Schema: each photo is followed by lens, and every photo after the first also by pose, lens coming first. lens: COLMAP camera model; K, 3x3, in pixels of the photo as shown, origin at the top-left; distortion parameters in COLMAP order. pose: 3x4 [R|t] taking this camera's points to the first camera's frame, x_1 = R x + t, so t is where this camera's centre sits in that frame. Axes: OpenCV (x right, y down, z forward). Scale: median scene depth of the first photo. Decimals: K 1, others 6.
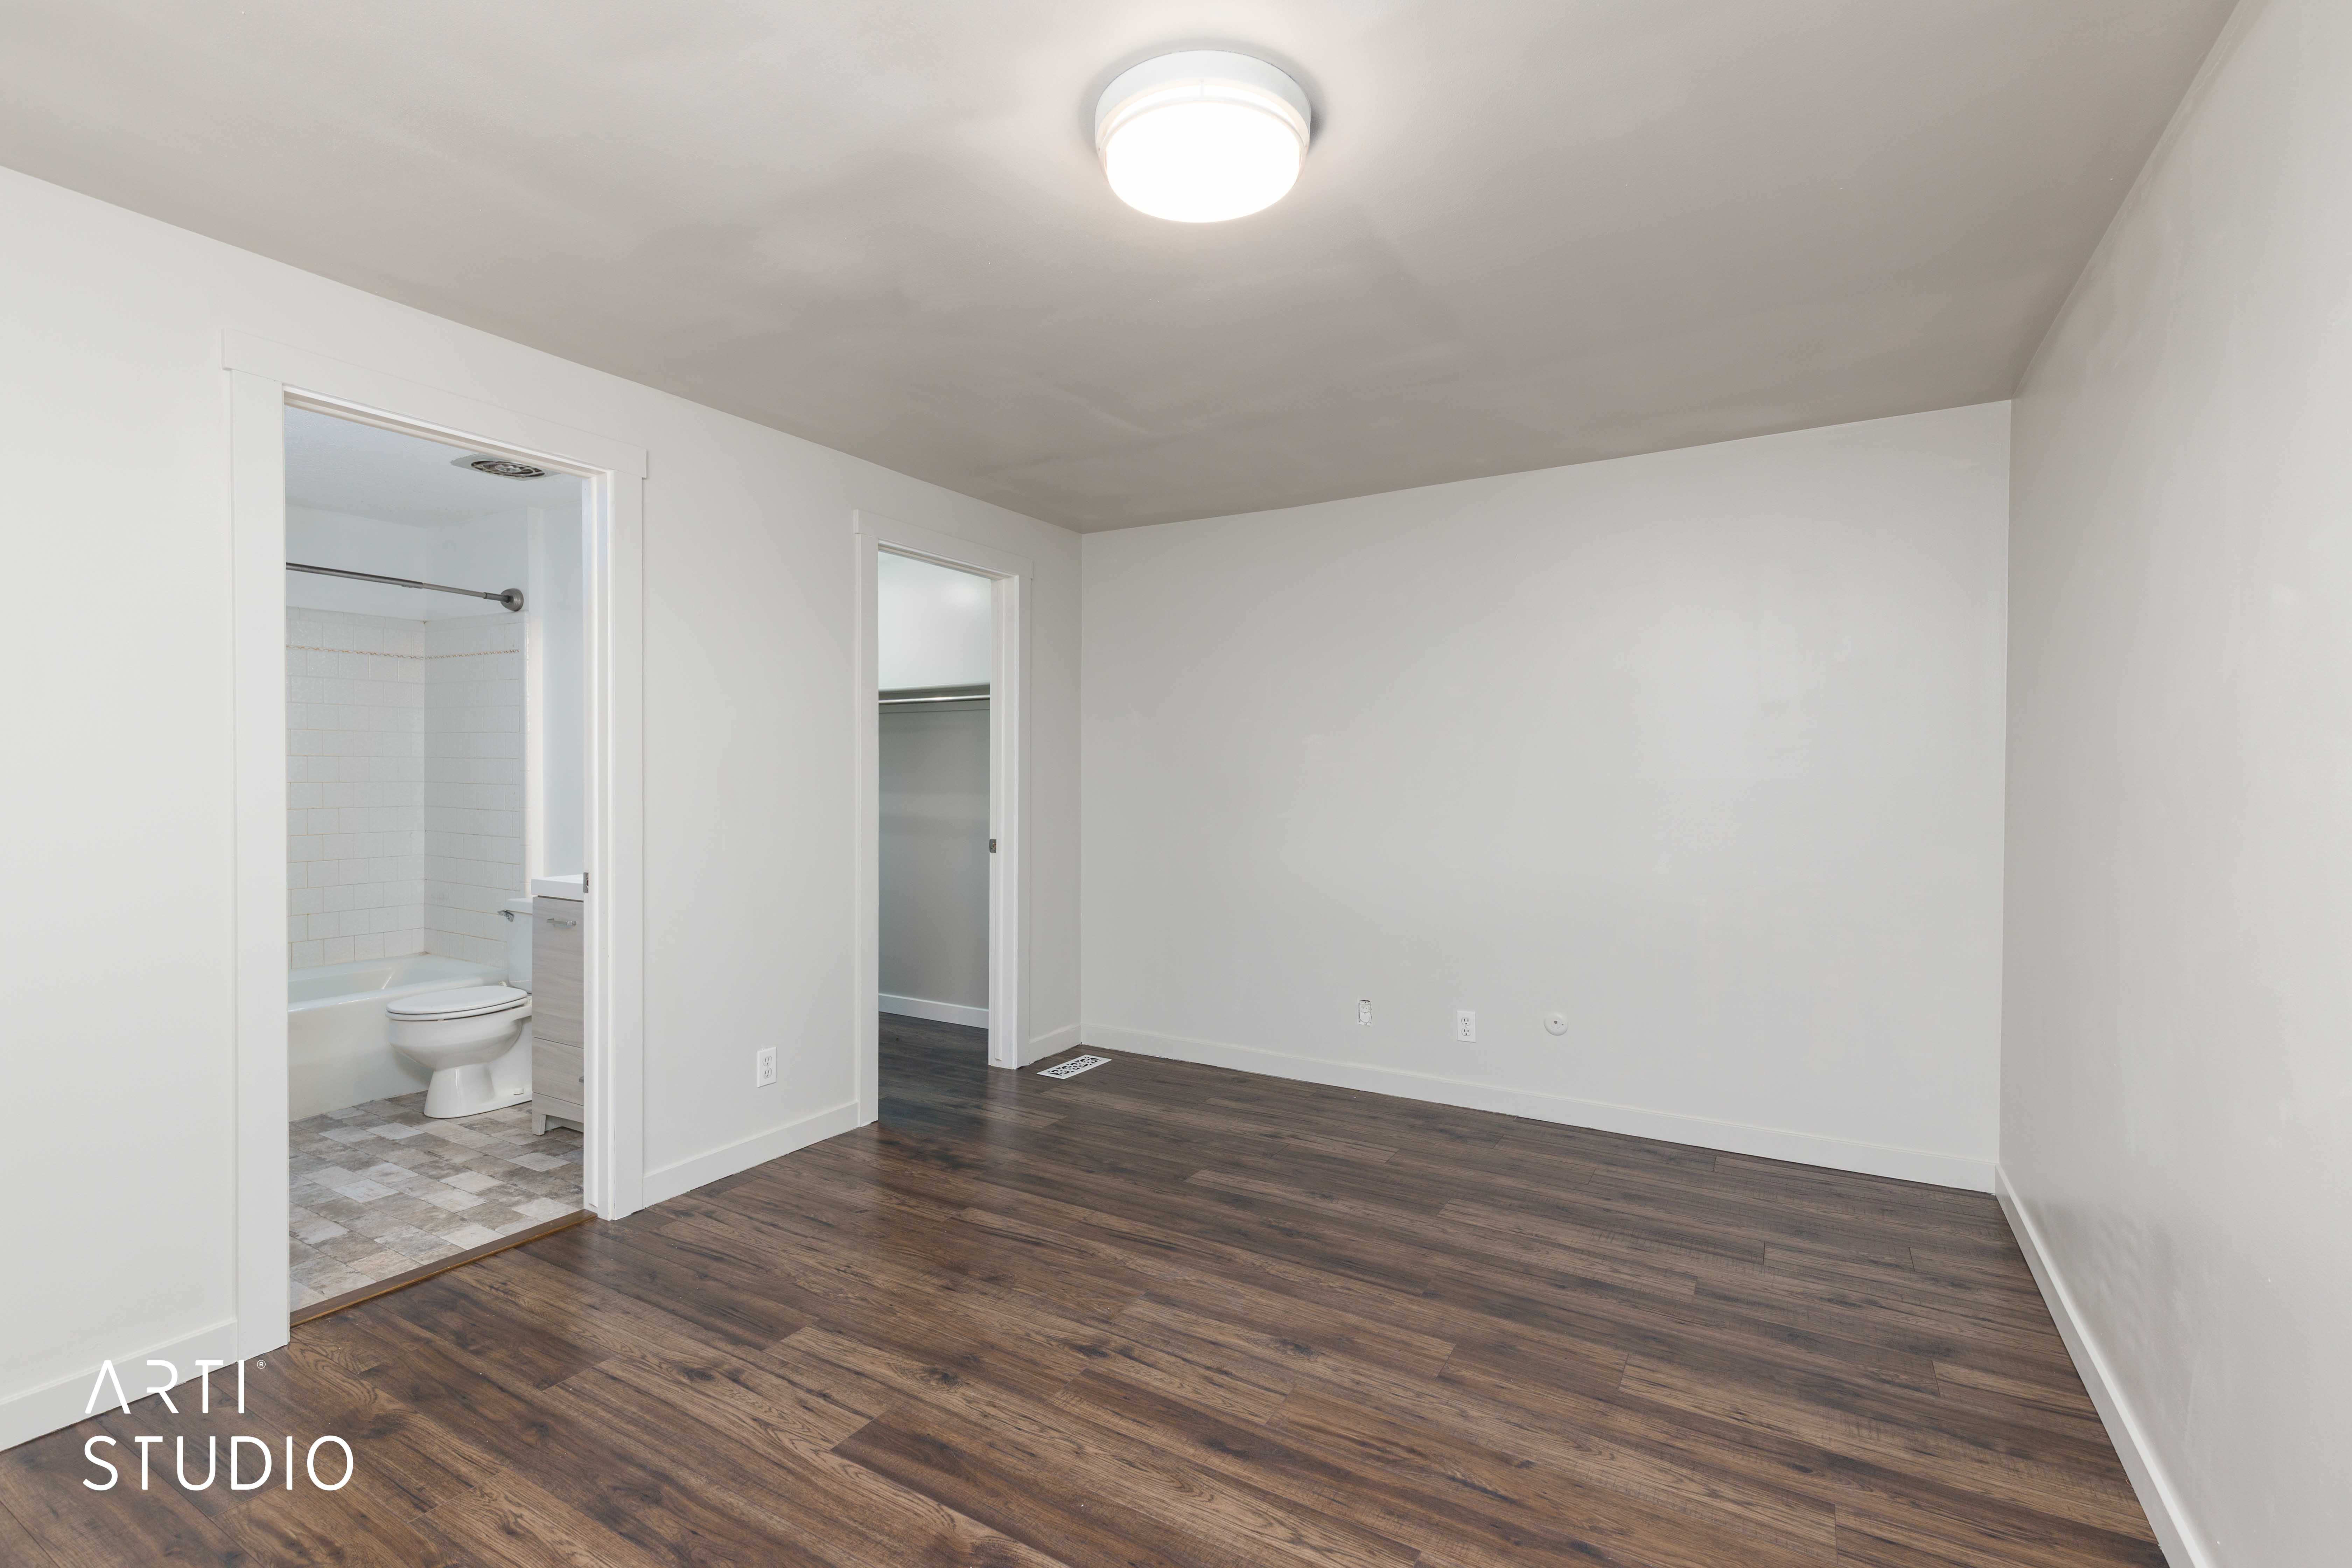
lens RADIAL K [[1065.7, 0, 1175.0], [0, 1065.7, 795.8], [0, 0, 1]] dist [0.009618, -0.001039]
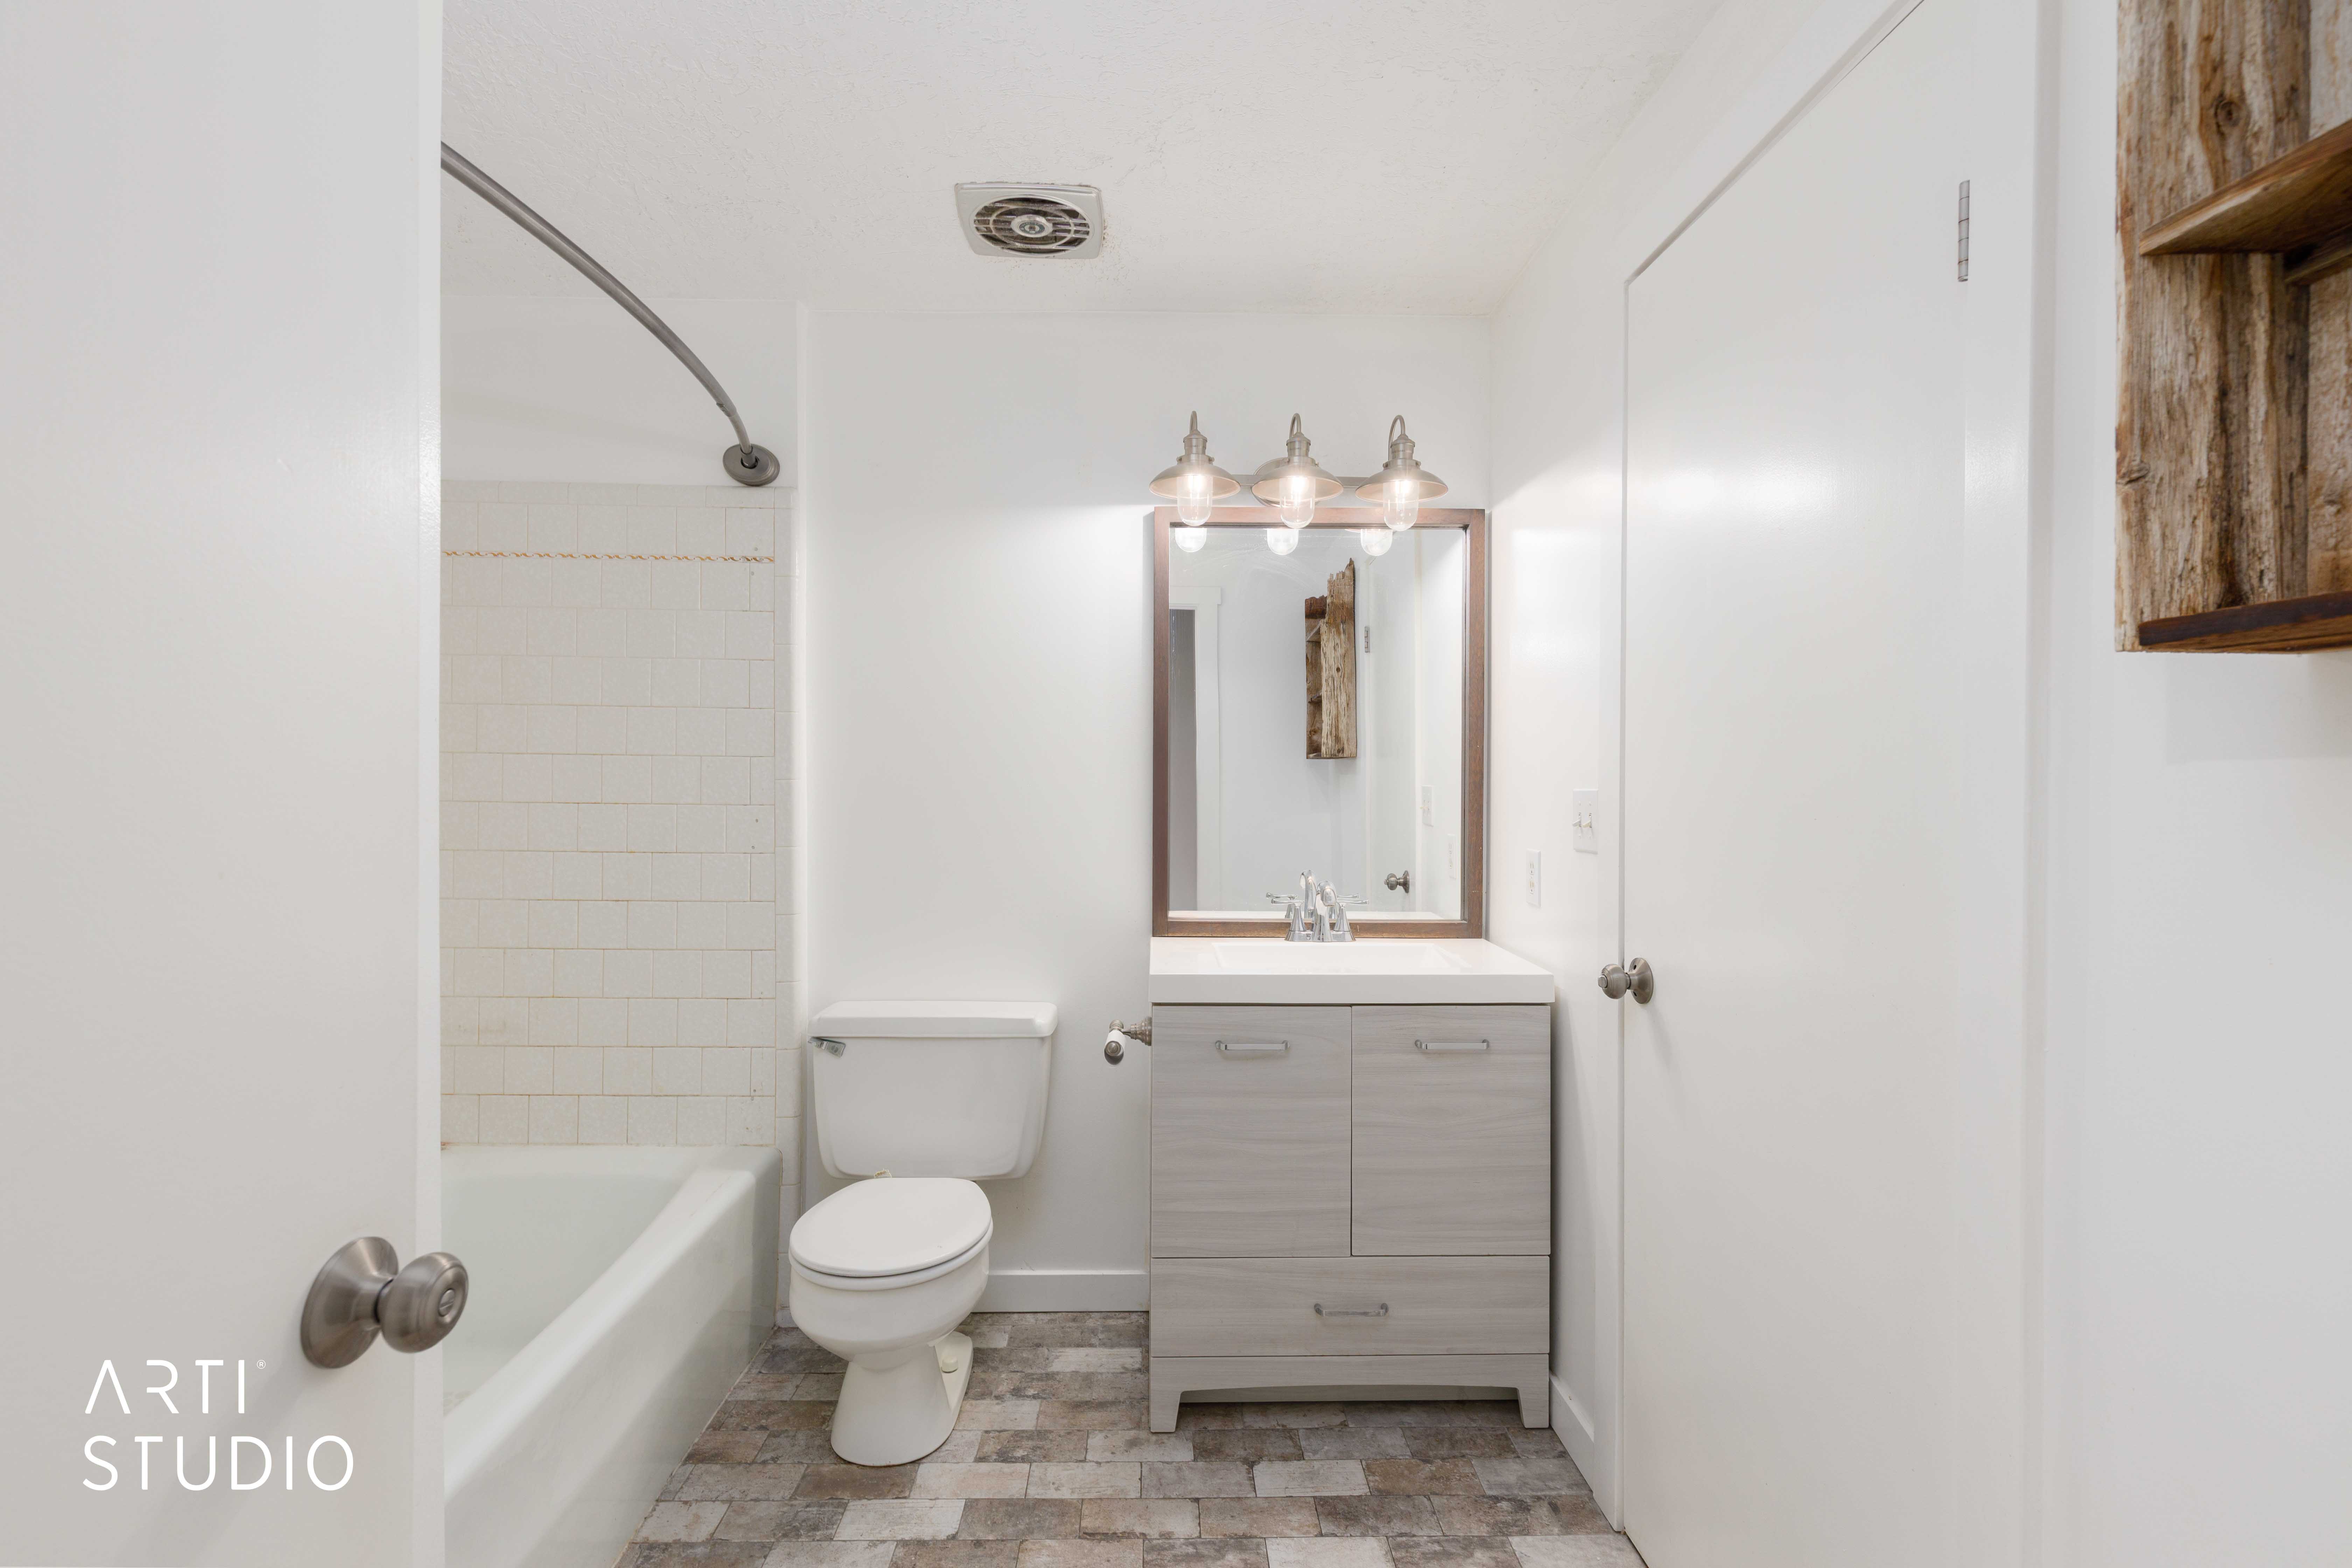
lens RADIAL K [[1065.7, 0, 1185.7], [0, 1065.7, 779.0], [0, 0, 1]] dist [0.009618, -0.001039]
pose [[0.844133, 0.002071, 0.536129, -0.740448], [0.004677, 0.999926, -0.011226, -0.016608], [-0.536113, 0.011983, 0.844061, 0.429812]]
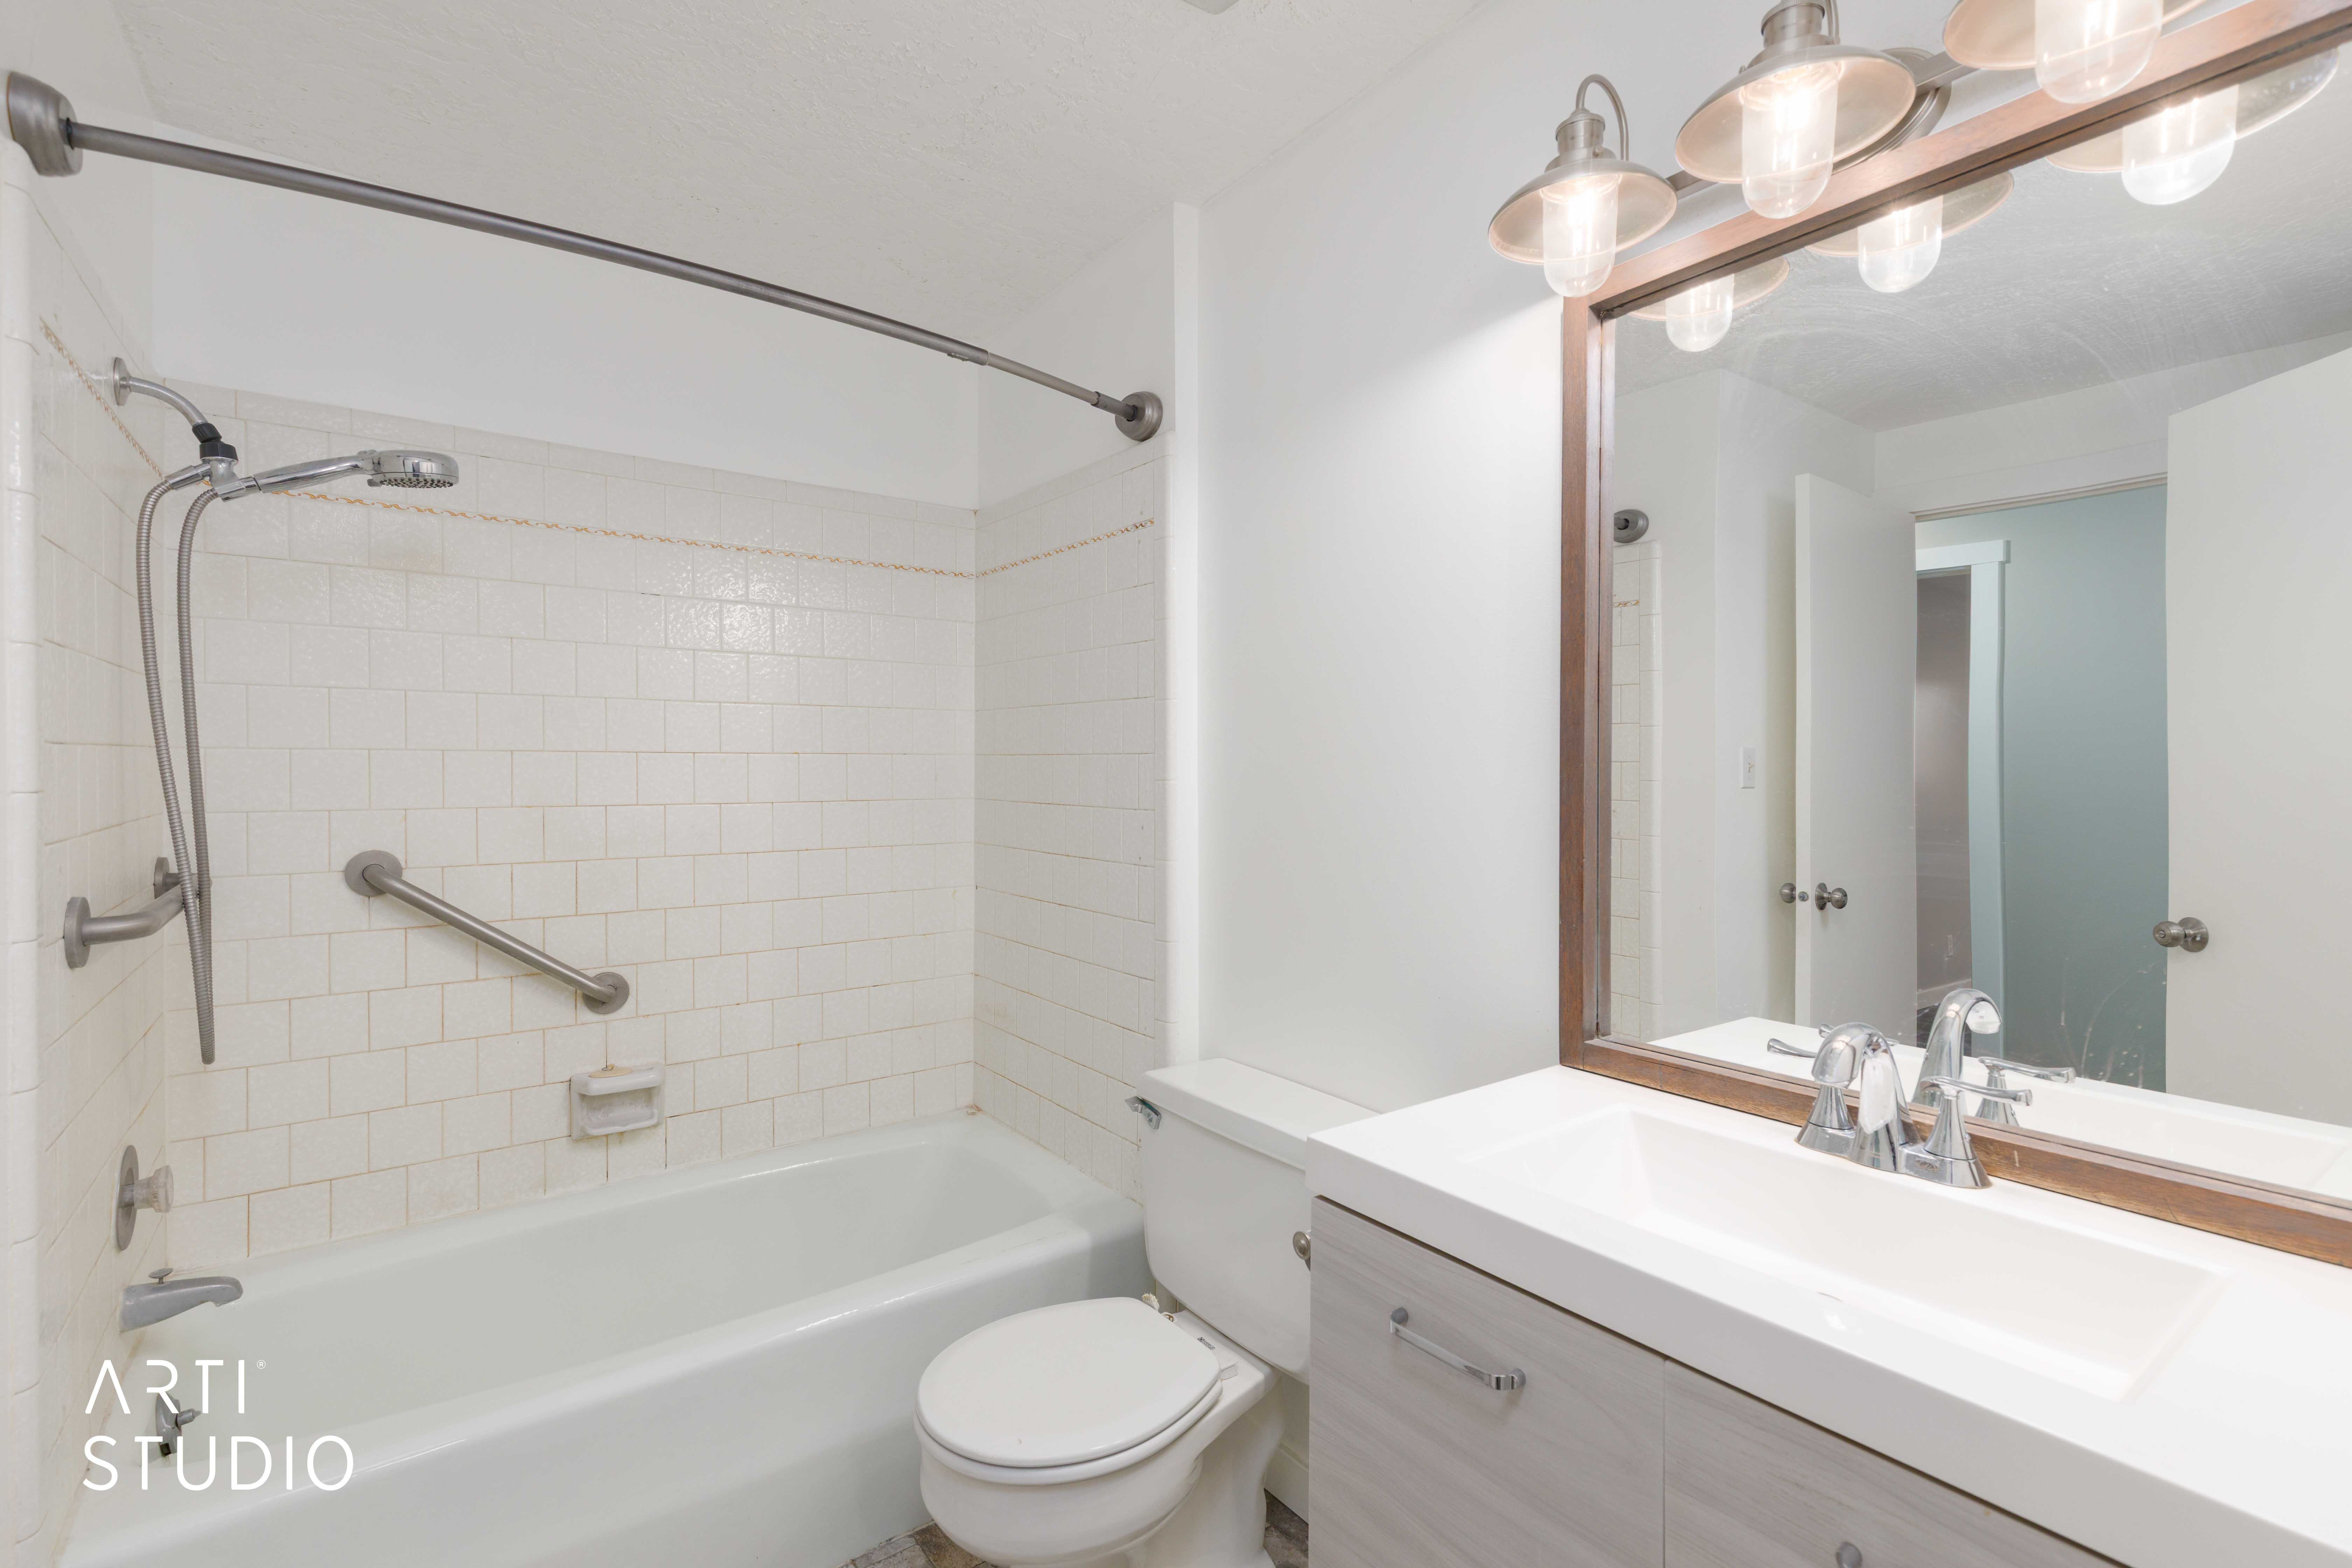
lens RADIAL K [[1065.7, 0, 1164.1], [0, 1065.7, 779.8], [0, 0, 1]] dist [0.009618, -0.001039]
pose [[0.919642, -0.003242, -0.392744, -0.433234], [0.000130, 0.999968, -0.007952, -0.020268], [0.392757, 0.007262, 0.919614, 0.584143]]
